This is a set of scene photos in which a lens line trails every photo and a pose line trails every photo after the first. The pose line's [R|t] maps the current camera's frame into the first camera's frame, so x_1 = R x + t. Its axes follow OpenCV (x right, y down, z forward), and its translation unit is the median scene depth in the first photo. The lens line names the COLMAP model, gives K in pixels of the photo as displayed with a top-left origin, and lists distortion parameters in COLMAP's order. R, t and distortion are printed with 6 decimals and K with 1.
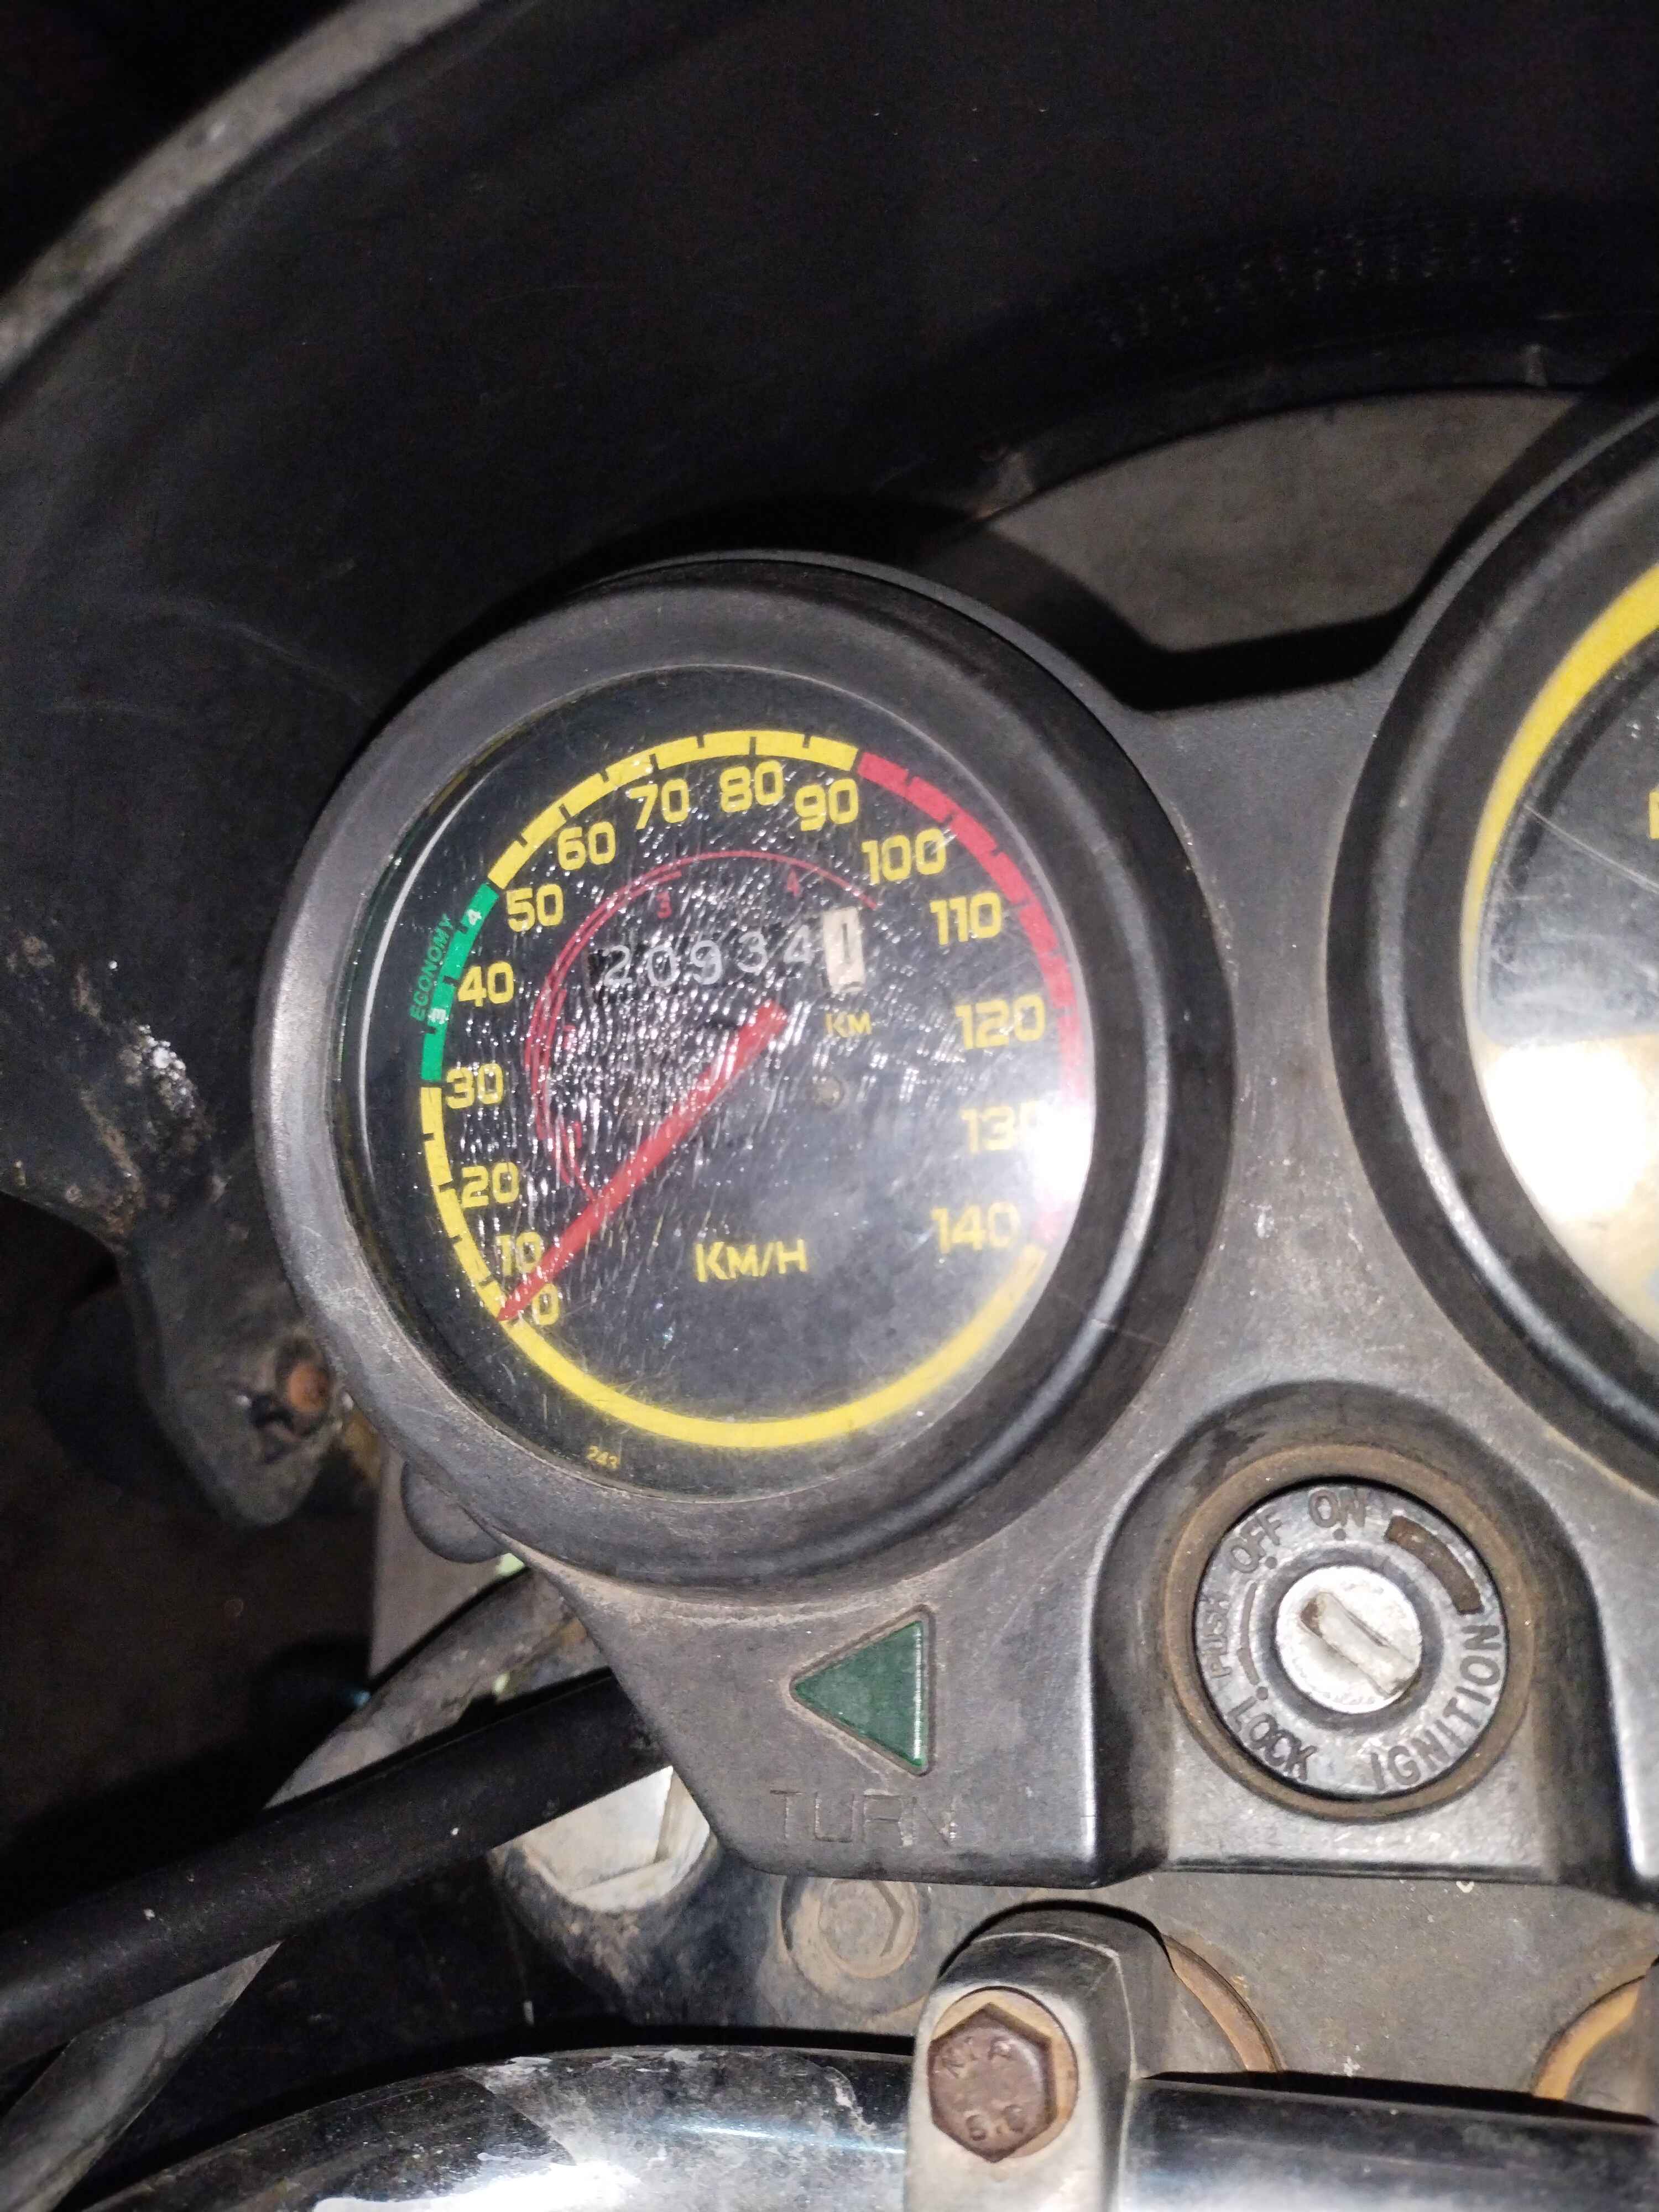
lens RADIAL K [[1686.6, 0, 875.3], [0, 1686.6, 1110.0], [0, 0, 1]] dist [0.038152, -0.074462]
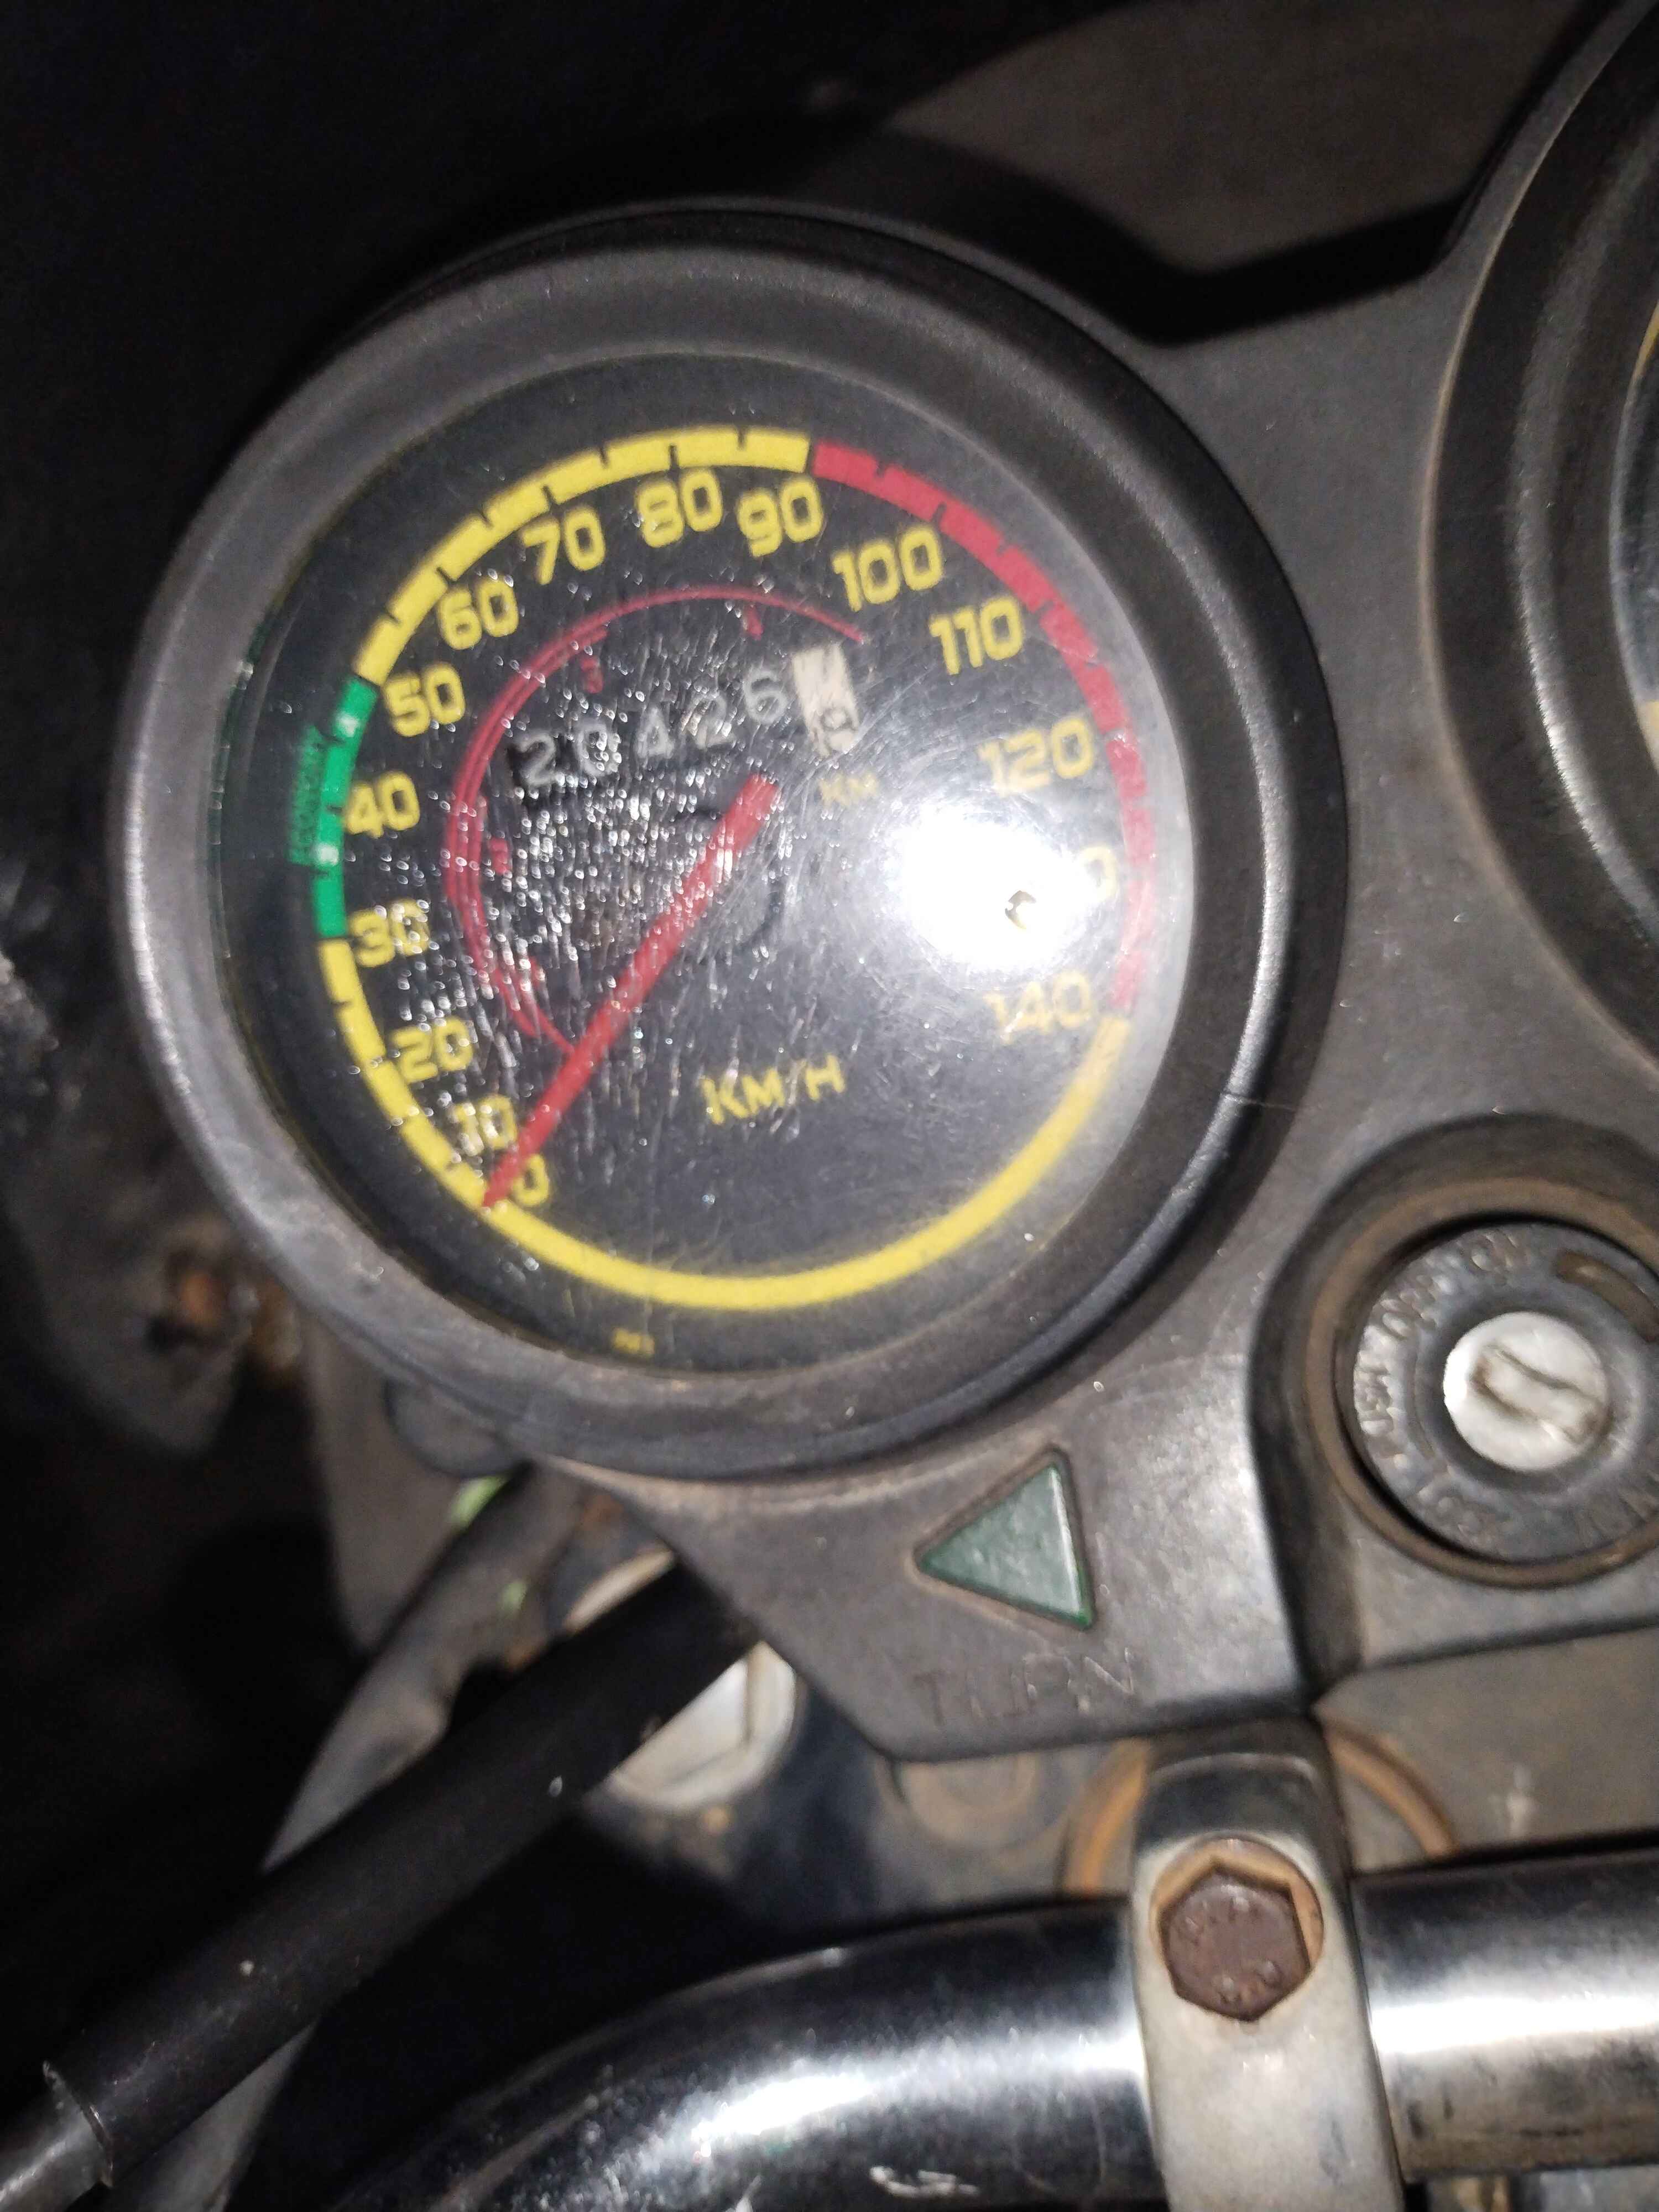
lens RADIAL K [[1716.5, 0, 872.1], [0, 1716.5, 1109.7], [0, 0, 1]] dist [0.006072, -0.043077]
pose [[0.980193, -0.168497, 0.104070, -0.116701], [0.152190, 0.977115, 0.148607, -0.020098], [-0.126728, -0.129825, 0.983405, 0.154213]]
